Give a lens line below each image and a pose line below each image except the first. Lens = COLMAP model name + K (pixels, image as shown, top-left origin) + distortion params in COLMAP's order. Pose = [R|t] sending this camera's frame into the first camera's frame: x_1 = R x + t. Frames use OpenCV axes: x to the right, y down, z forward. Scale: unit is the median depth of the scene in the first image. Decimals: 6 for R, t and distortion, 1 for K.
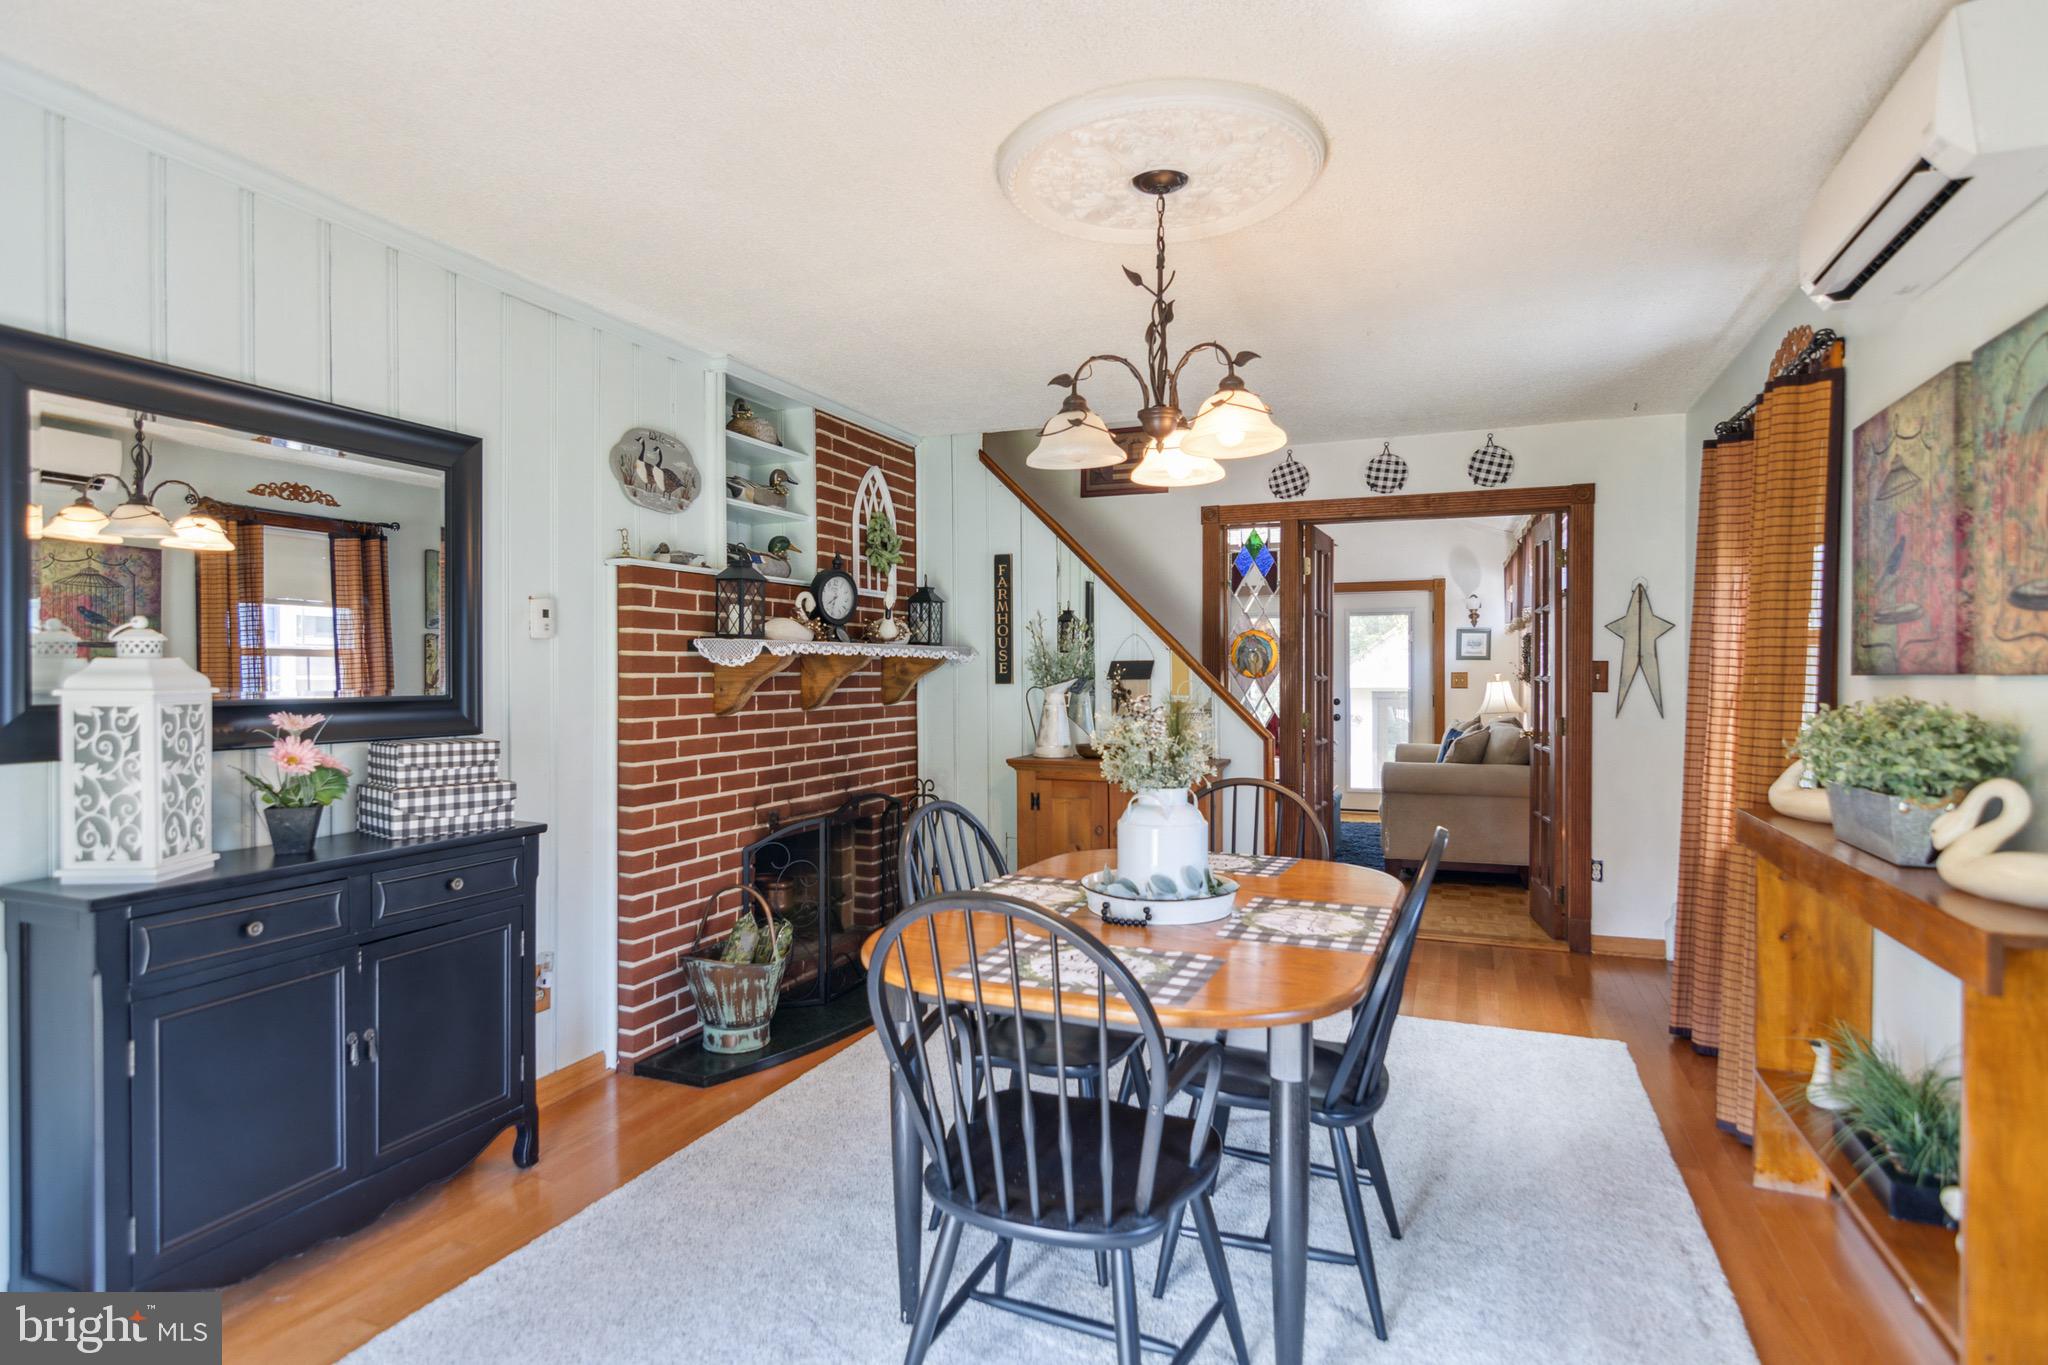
lens RADIAL K [[1066.4, 0, 1023.7], [0, 1066.4, 683.5], [0, 0, 1]] dist [-0.000439, 0.002740]
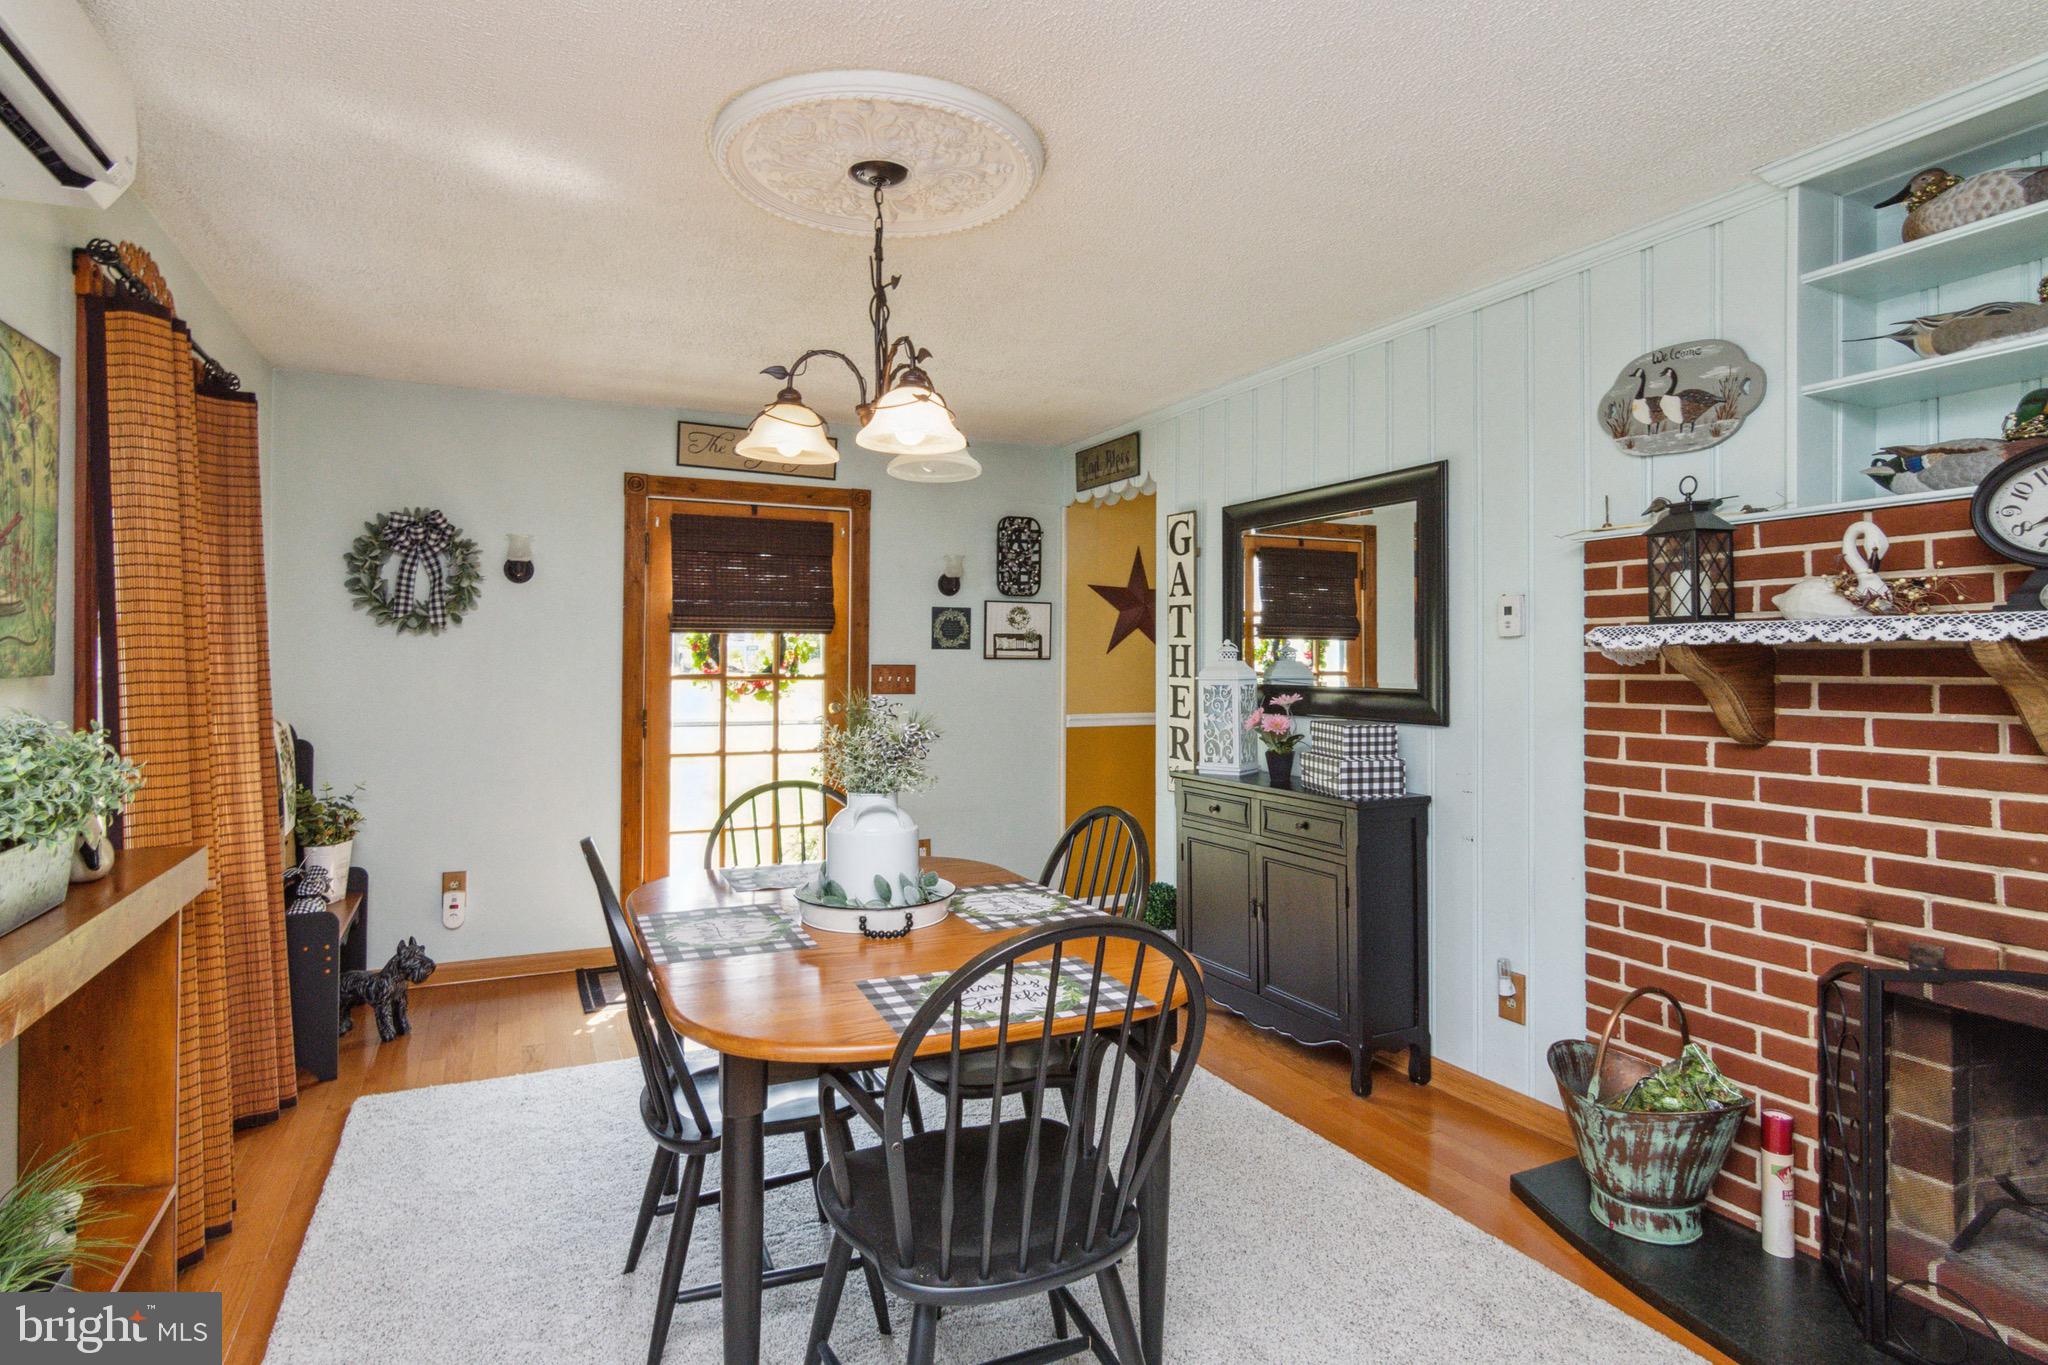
lens RADIAL K [[1066.4, 0, 1025.0], [0, 1066.4, 665.9], [0, 0, 1]] dist [-0.000439, 0.002740]
pose [[-0.667412, -0.000910, -0.744688, 0.494084], [-0.012794, 0.999866, 0.010244, -0.017204], [0.744579, 0.016364, -0.667334, 1.143099]]
